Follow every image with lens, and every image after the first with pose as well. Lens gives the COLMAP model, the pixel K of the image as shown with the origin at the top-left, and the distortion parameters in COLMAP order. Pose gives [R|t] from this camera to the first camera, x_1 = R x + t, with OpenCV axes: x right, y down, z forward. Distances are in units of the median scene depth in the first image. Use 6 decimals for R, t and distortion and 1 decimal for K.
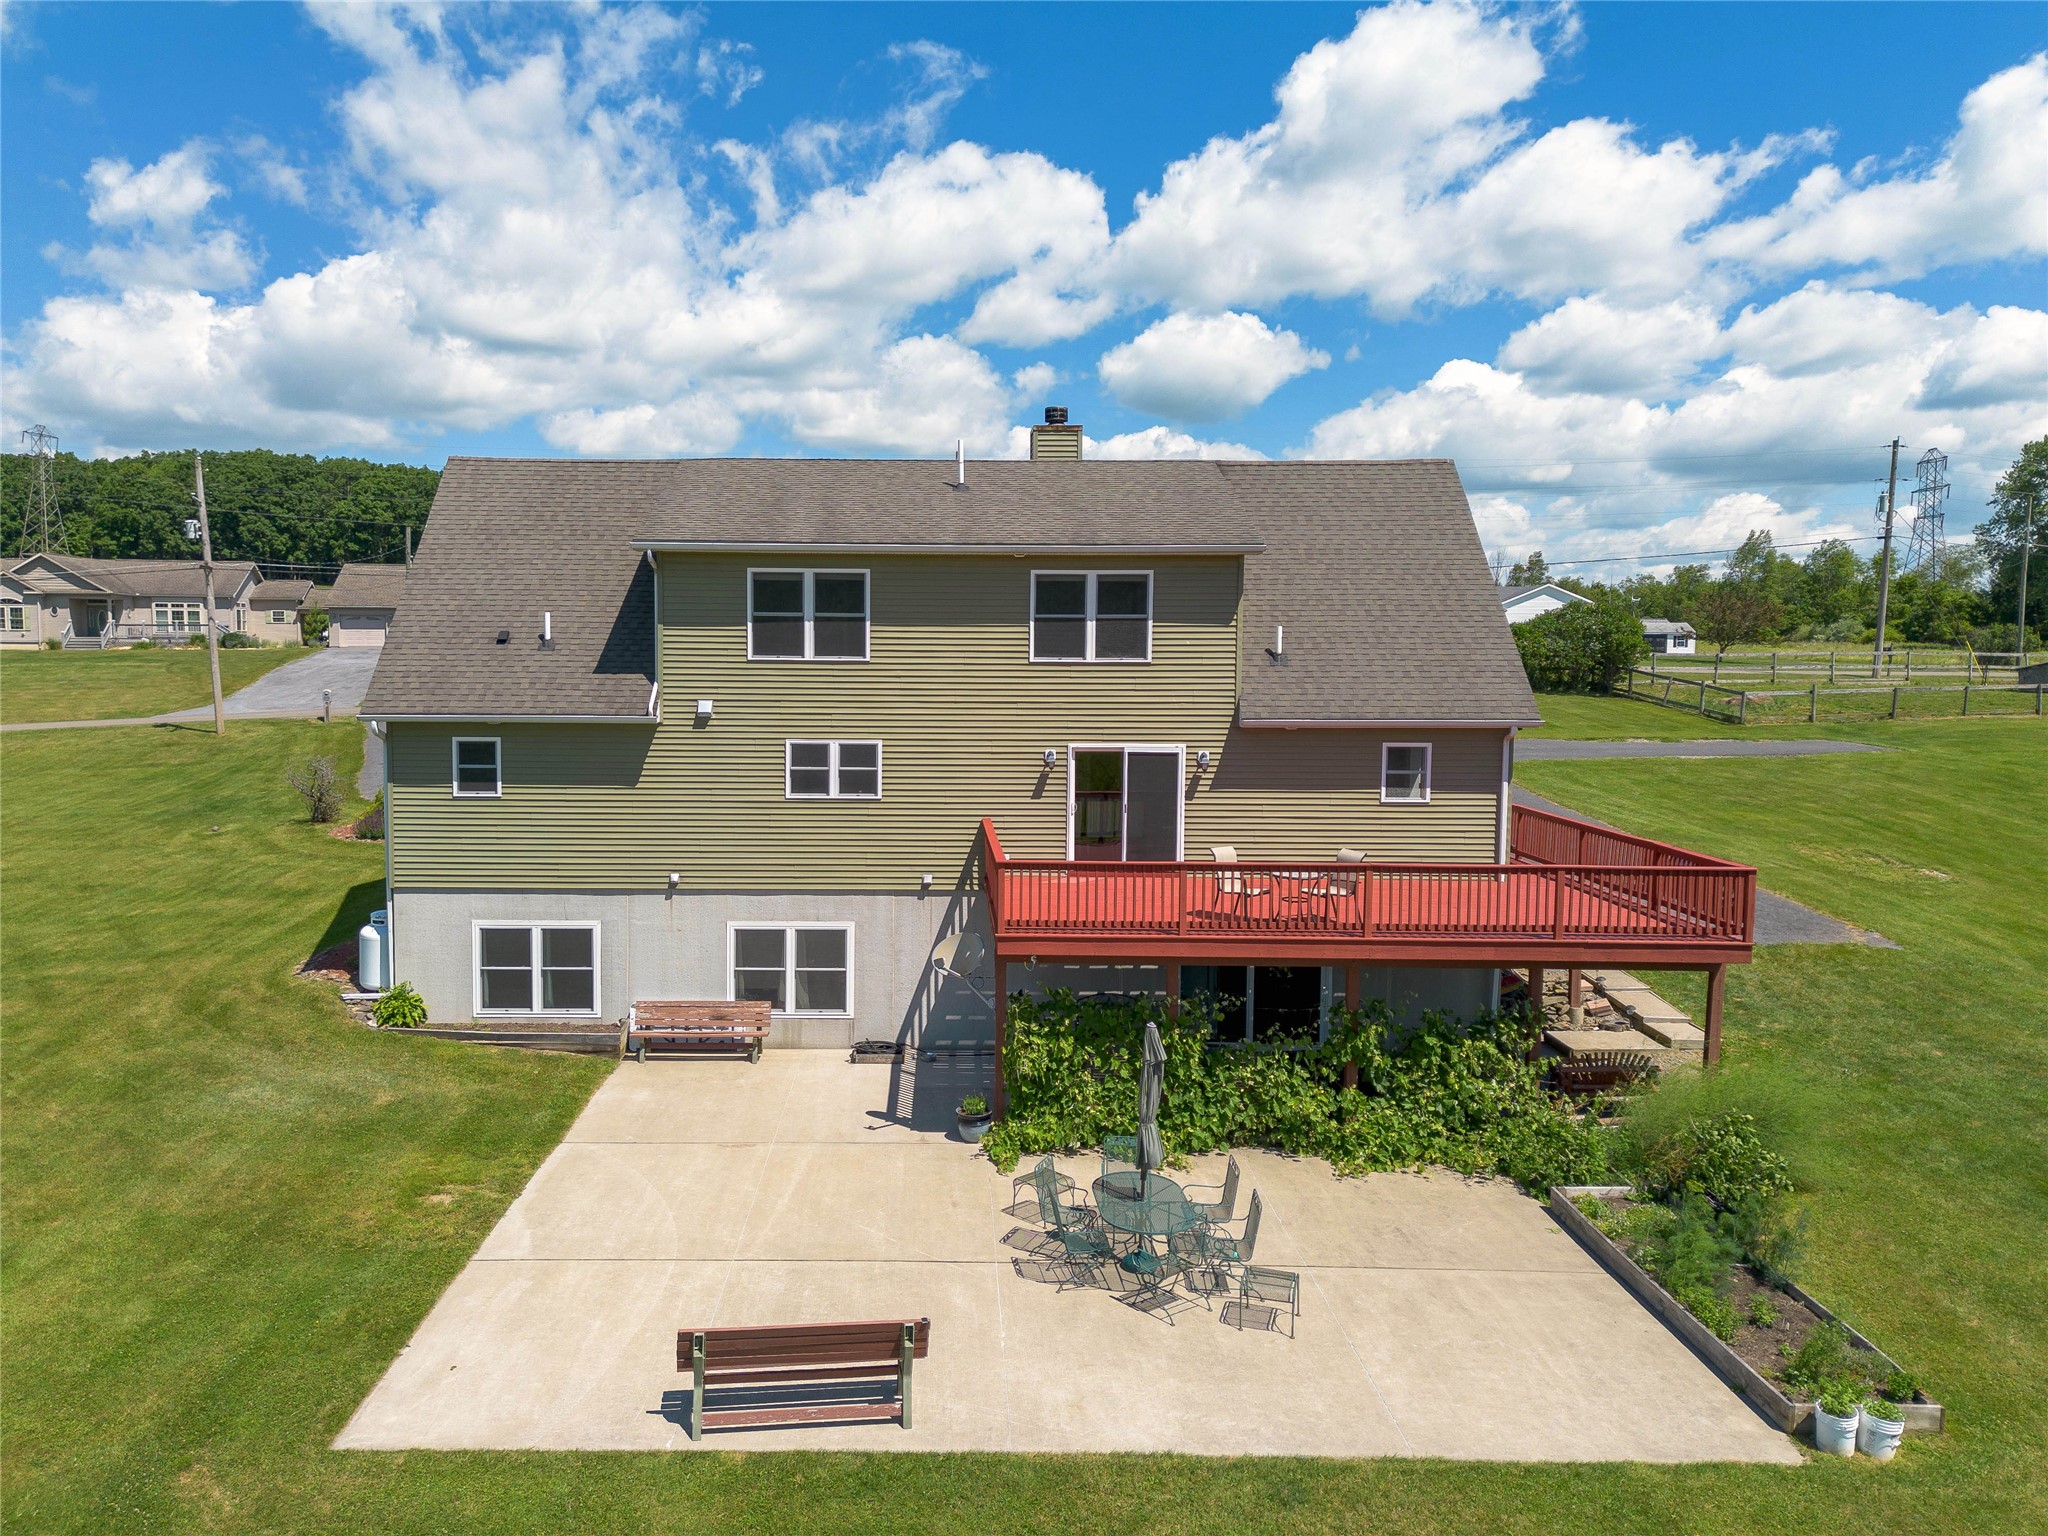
lens RADIAL K [[1428.8, 0, 1024.0], [0, 1428.8, 768.0], [0, 0, 1]] dist [-0.000653, -0.000693]
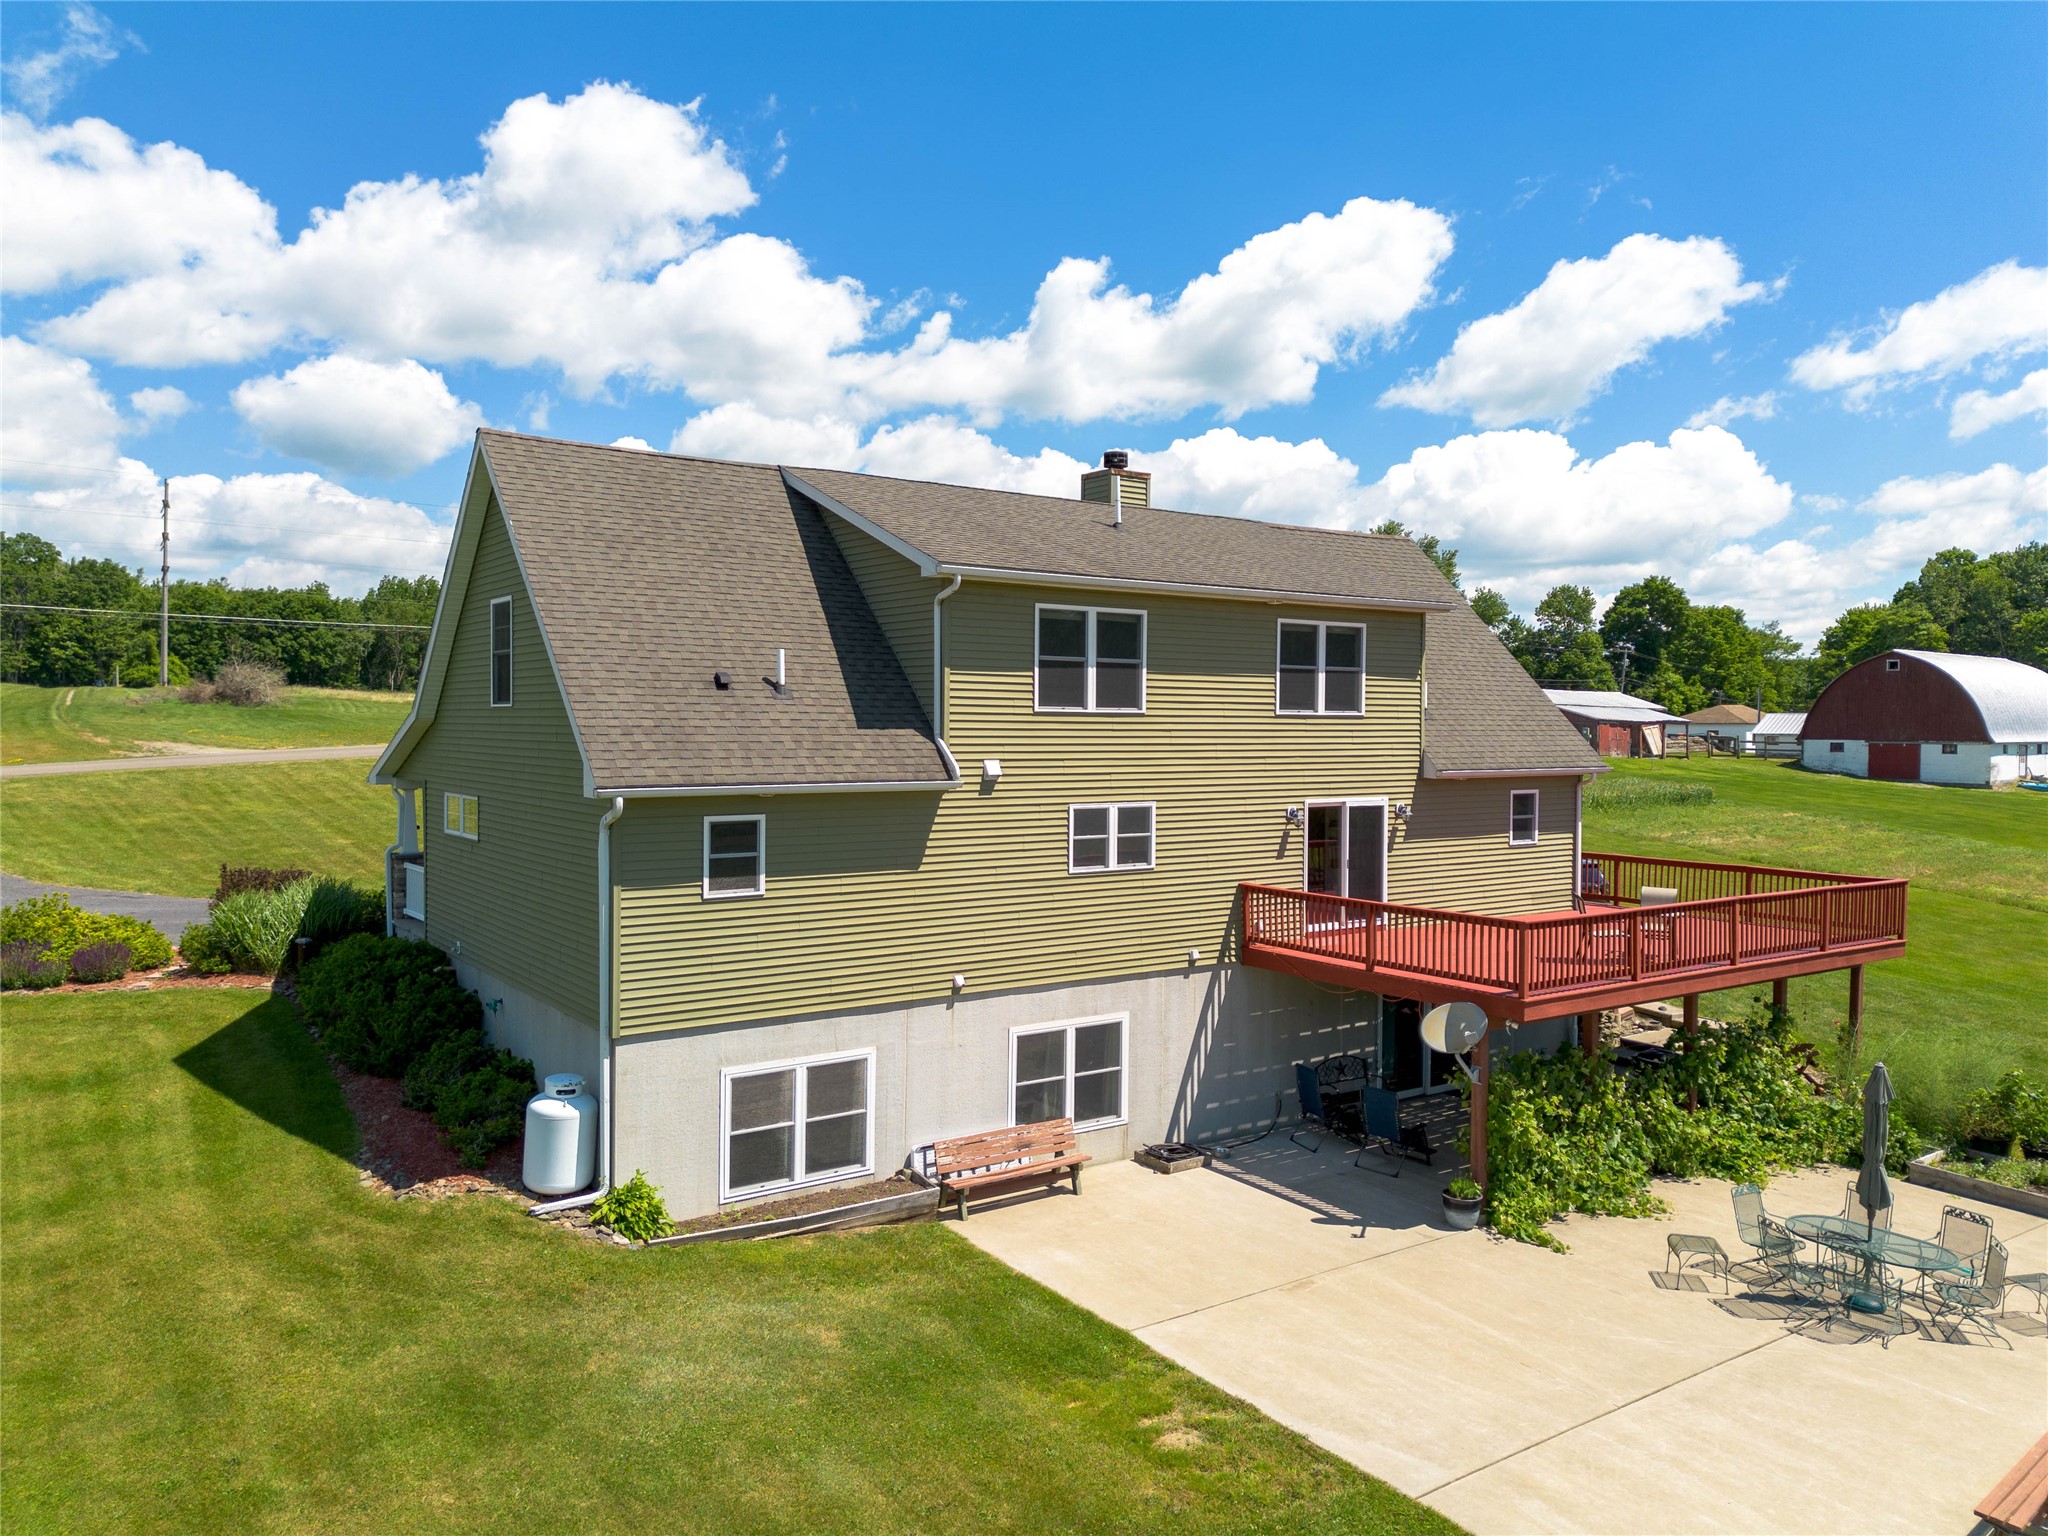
lens RADIAL K [[1405.1, 0, 930.7], [0, 1405.1, 758.3], [0, 0, 1]] dist [0.027734, -0.005763]
pose [[0.837589, -0.013931, 0.546123, -0.694854], [0.043033, 0.998251, -0.040536, -0.017131], [-0.544603, 0.057454, 0.836724, 0.340664]]
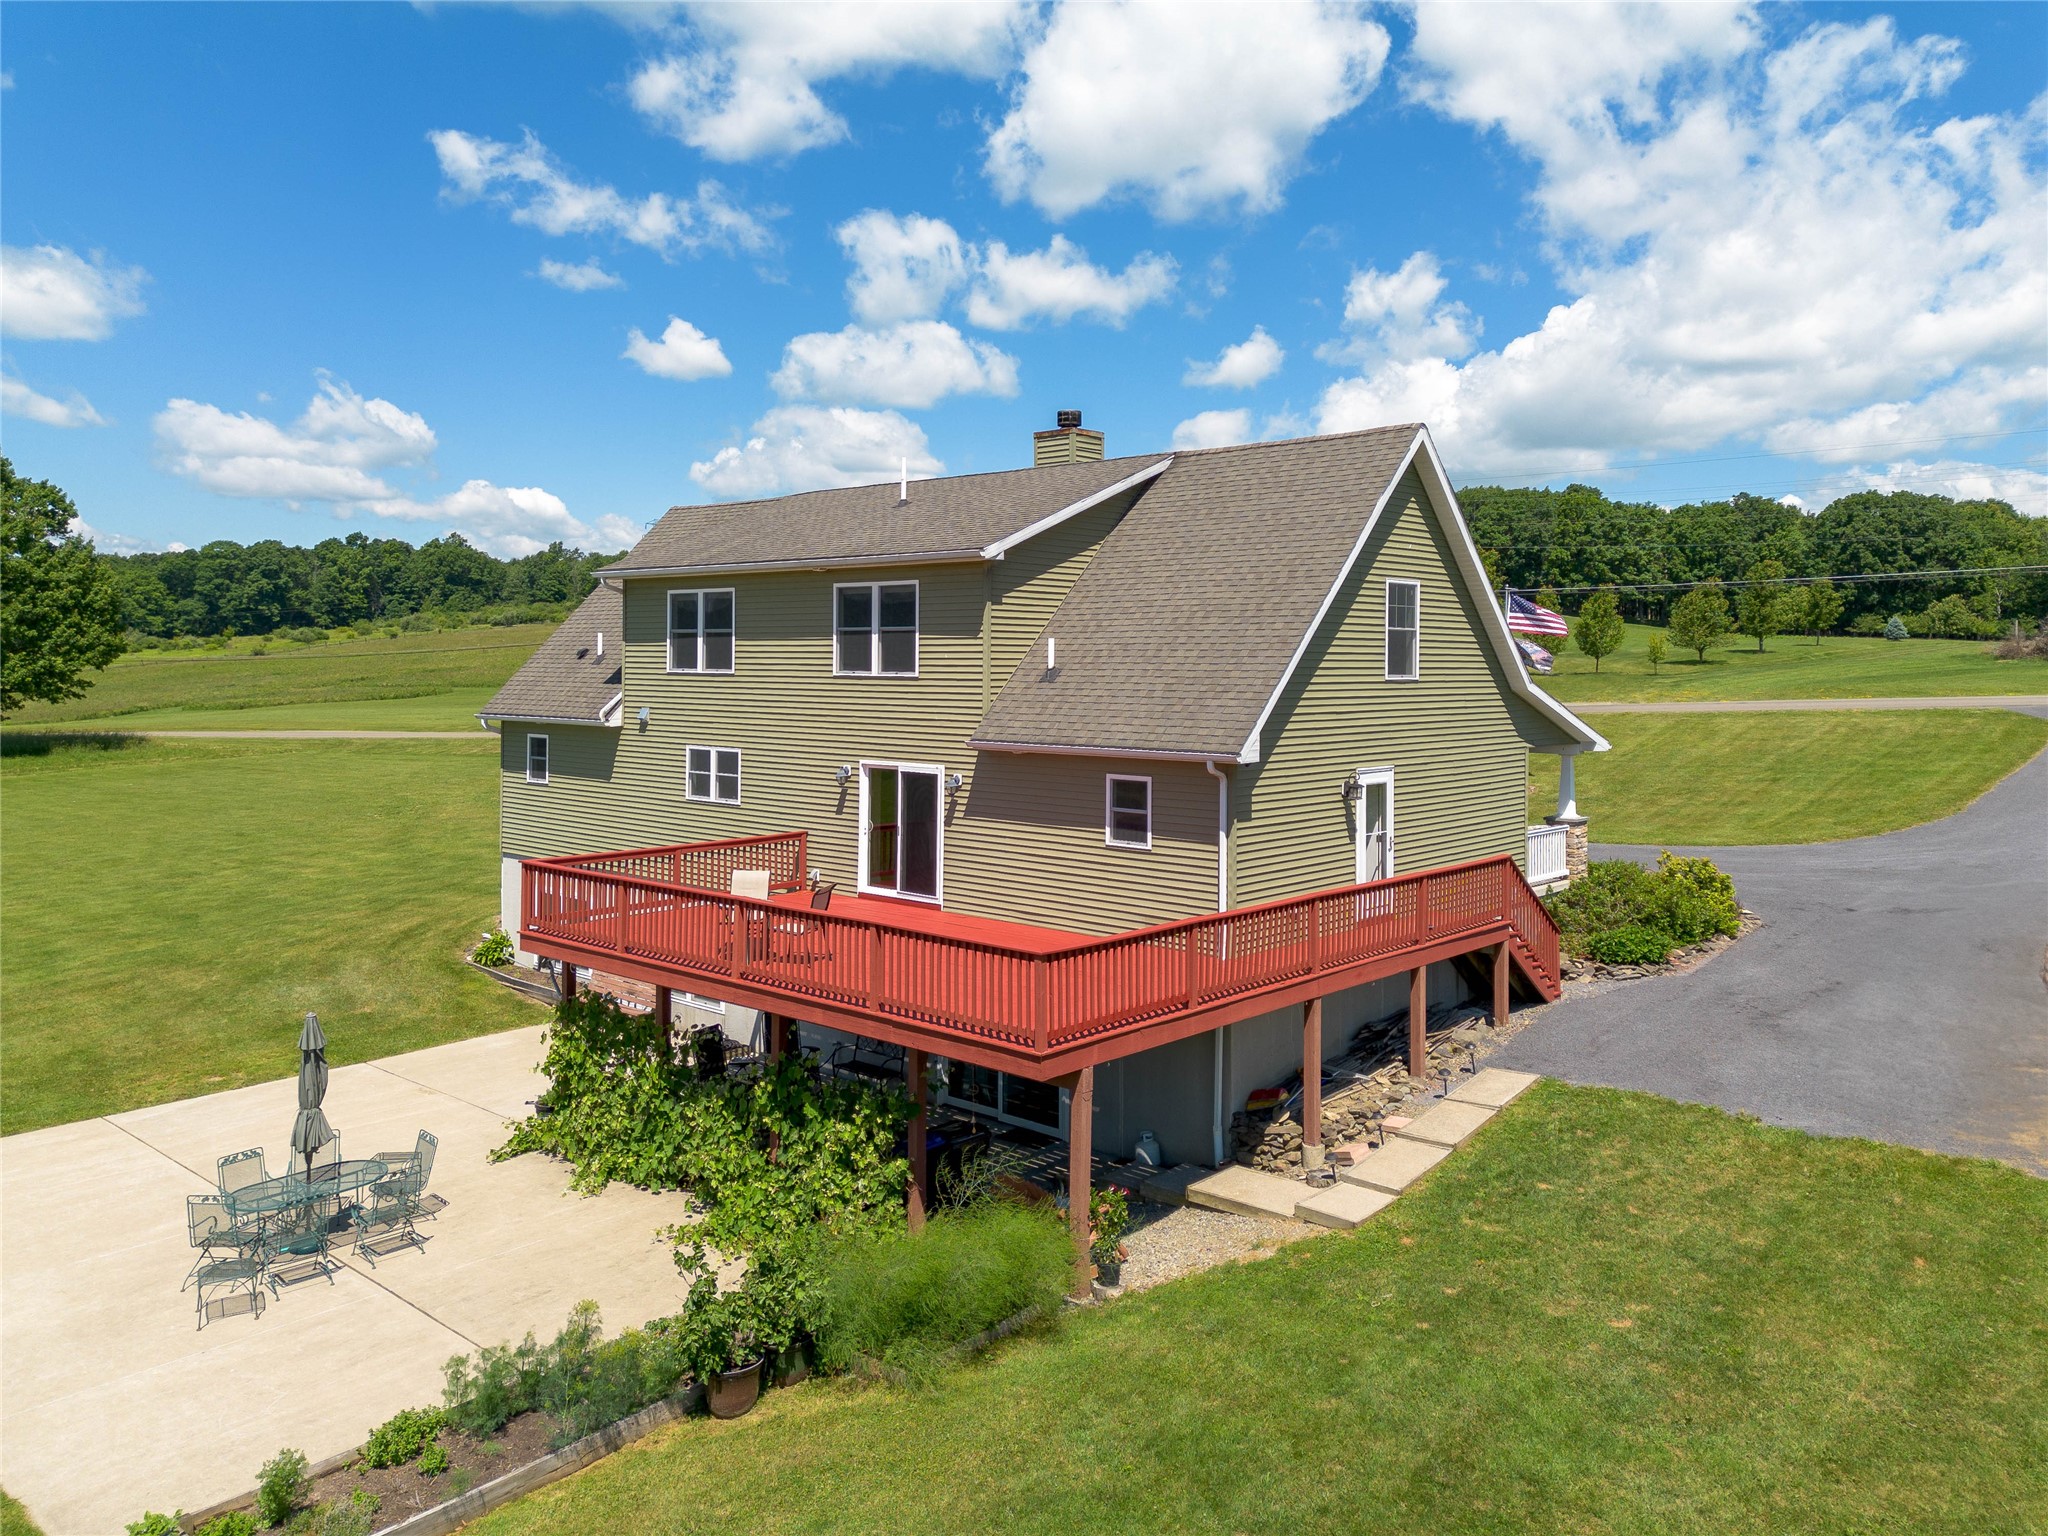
lens RADIAL K [[1446.7, 0, 1030.2], [0, 1446.7, 759.6], [0, 0, 1]] dist [0.072422, -0.078815]
pose [[0.765654, 0.043048, -0.641811, 0.754180], [-0.069870, 0.997420, -0.016452, -0.008864], [0.639447, 0.057440, 0.766686, 0.313950]]
